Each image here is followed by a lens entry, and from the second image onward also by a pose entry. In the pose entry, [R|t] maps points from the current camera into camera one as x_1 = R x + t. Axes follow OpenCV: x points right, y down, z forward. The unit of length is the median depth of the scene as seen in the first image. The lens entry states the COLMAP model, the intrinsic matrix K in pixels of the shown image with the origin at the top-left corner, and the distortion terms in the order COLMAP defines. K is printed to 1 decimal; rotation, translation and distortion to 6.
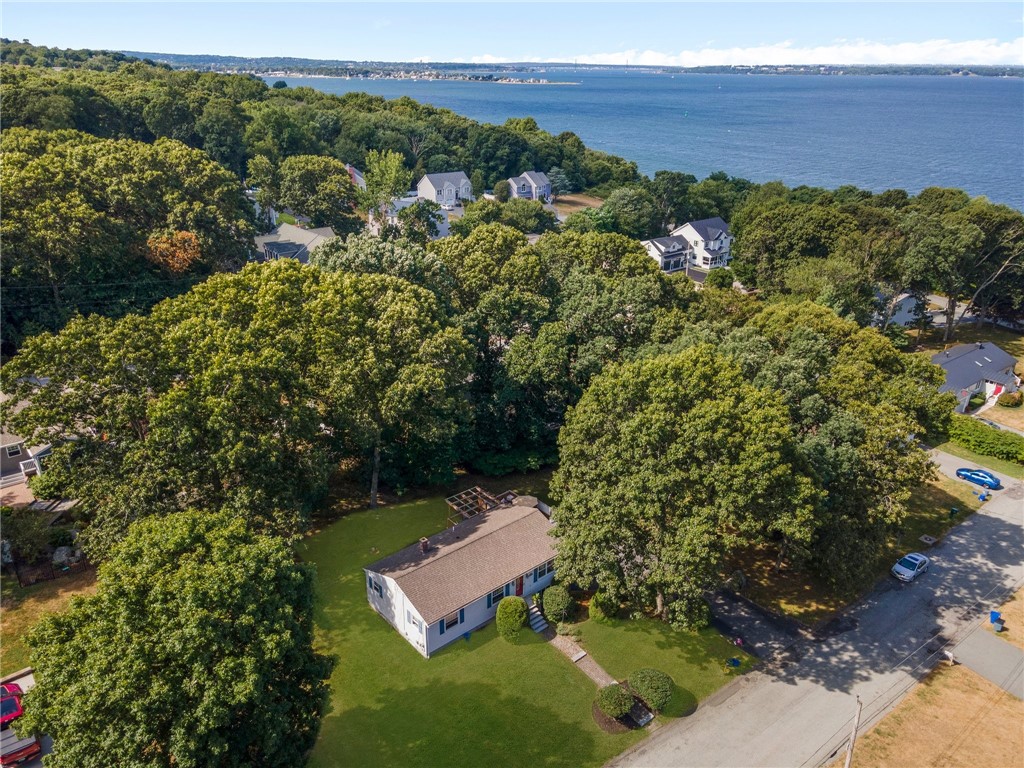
lens RADIAL K [[749.7, 0, 512.0], [0, 749.7, 384.0], [0, 0, 1]] dist [0.040351, 0.008605]
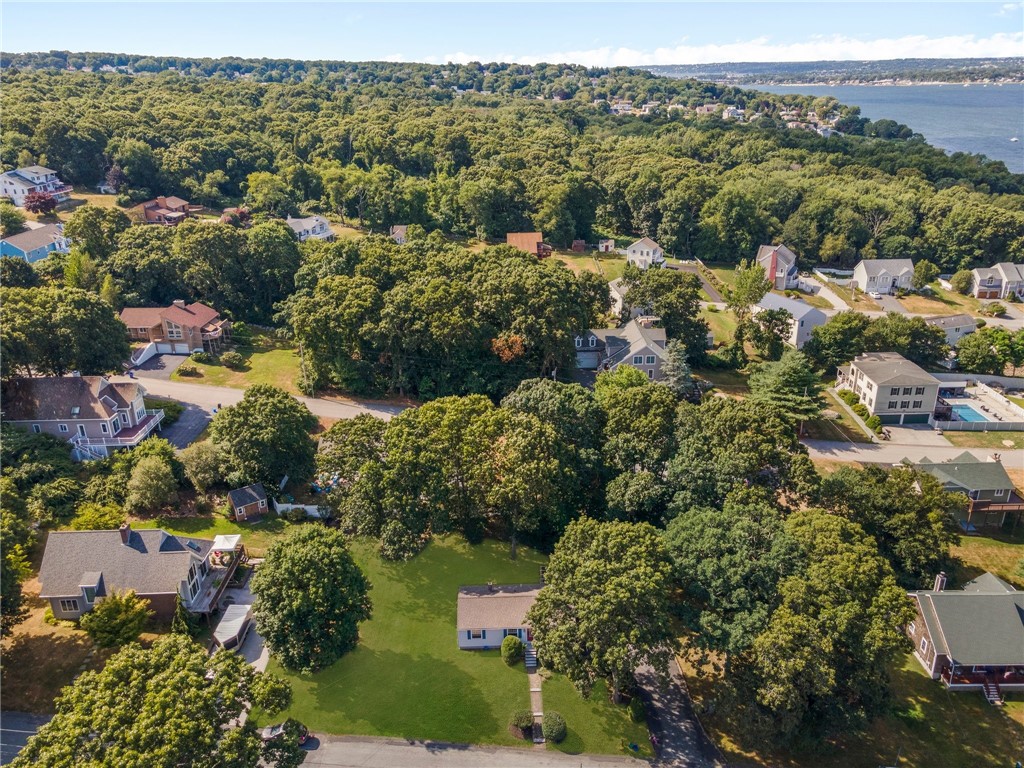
lens RADIAL K [[749.7, 0, 512.0], [0, 749.7, 384.0], [0, 0, 1]] dist [0.040351, 0.008605]
pose [[0.781433, 0.213231, -0.586425, 0.490242], [-0.231696, 0.971765, 0.044602, -0.186682], [0.579378, 0.101019, 0.808775, -0.216460]]
